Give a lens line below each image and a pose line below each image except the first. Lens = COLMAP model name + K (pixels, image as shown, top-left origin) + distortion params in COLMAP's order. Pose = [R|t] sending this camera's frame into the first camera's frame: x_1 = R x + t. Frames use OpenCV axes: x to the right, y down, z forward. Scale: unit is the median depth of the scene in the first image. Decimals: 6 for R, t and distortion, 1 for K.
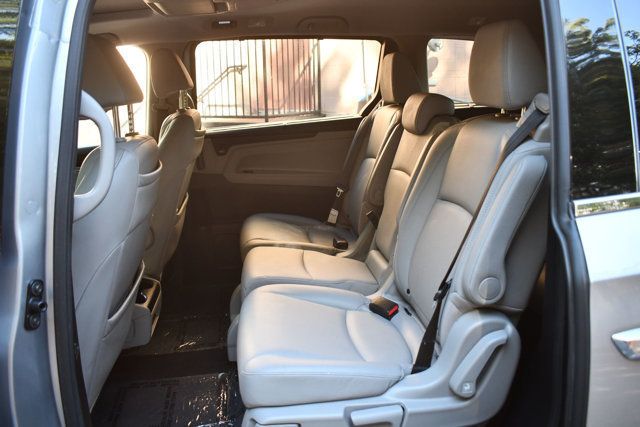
lens RADIAL K [[484.4, 0, 320.0], [0, 484.4, 201.9], [0, 0, 1]] dist [-0.072327, -0.002072]
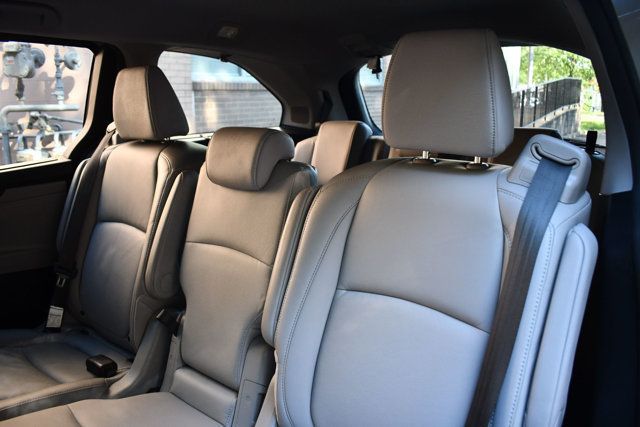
lens RADIAL K [[484.4, 0, 320.0], [0, 484.4, 201.9], [0, 0, 1]] dist [-0.072327, -0.002072]
pose [[0.729830, -0.123691, 0.672345, -0.125724], [0.150639, 0.988419, 0.018321, -0.086010], [-0.666825, 0.087910, 0.740011, 0.314197]]
